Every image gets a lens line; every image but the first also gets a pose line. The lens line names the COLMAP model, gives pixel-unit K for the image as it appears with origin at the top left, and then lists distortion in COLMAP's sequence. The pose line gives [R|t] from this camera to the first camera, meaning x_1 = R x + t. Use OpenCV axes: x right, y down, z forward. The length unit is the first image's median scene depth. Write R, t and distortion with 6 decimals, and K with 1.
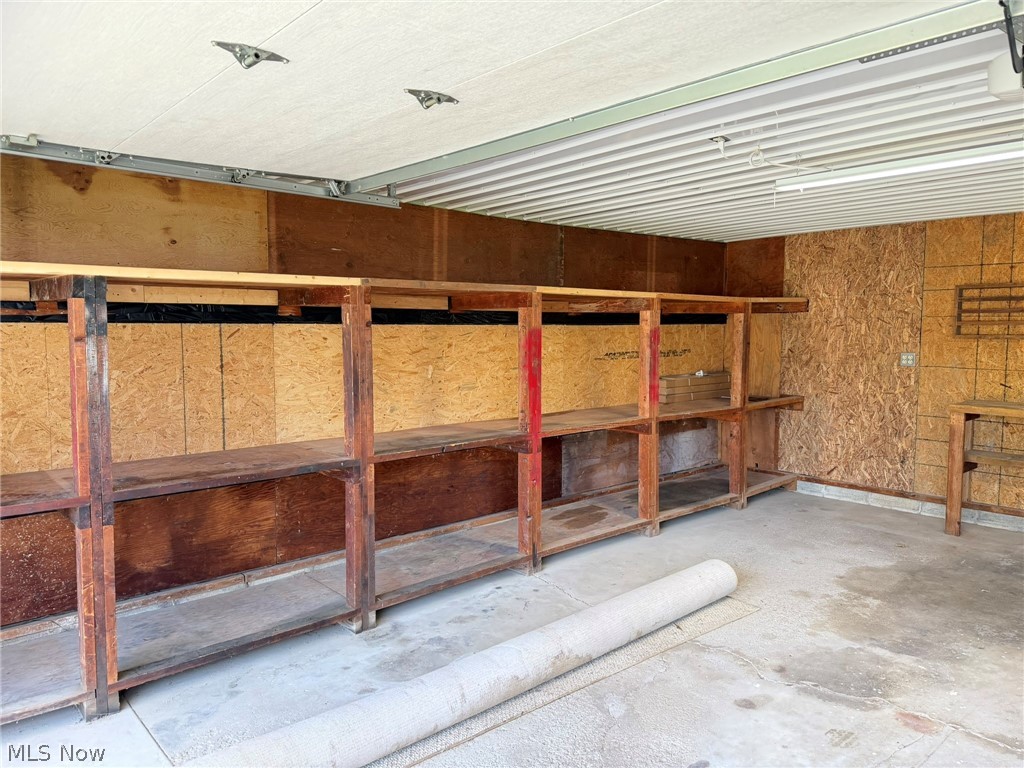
lens RADIAL K [[719.5, 0, 510.0], [0, 719.5, 385.0], [0, 0, 1]] dist [0.061032, -0.069571]
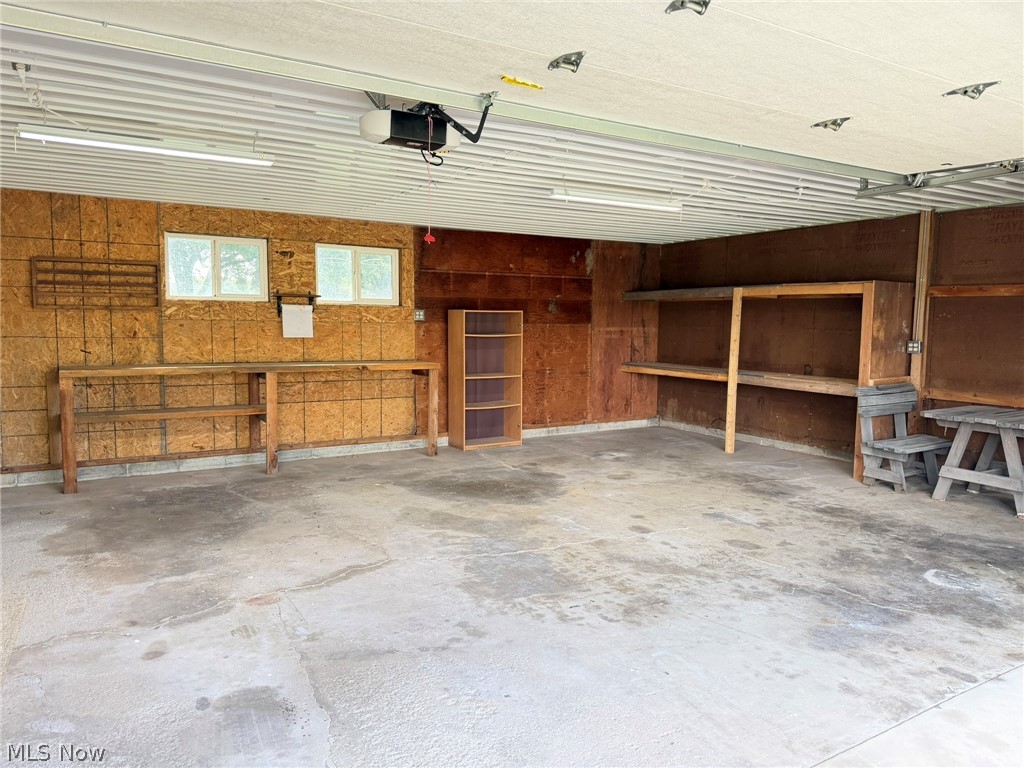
lens RADIAL K [[719.5, 0, 507.2], [0, 719.5, 381.9], [0, 0, 1]] dist [0.061032, -0.069571]
pose [[0.190055, -0.083224, 0.978240, -0.360187], [0.066841, 0.995186, 0.071679, 0.013165], [-0.979495, 0.051764, 0.194703, 0.198632]]
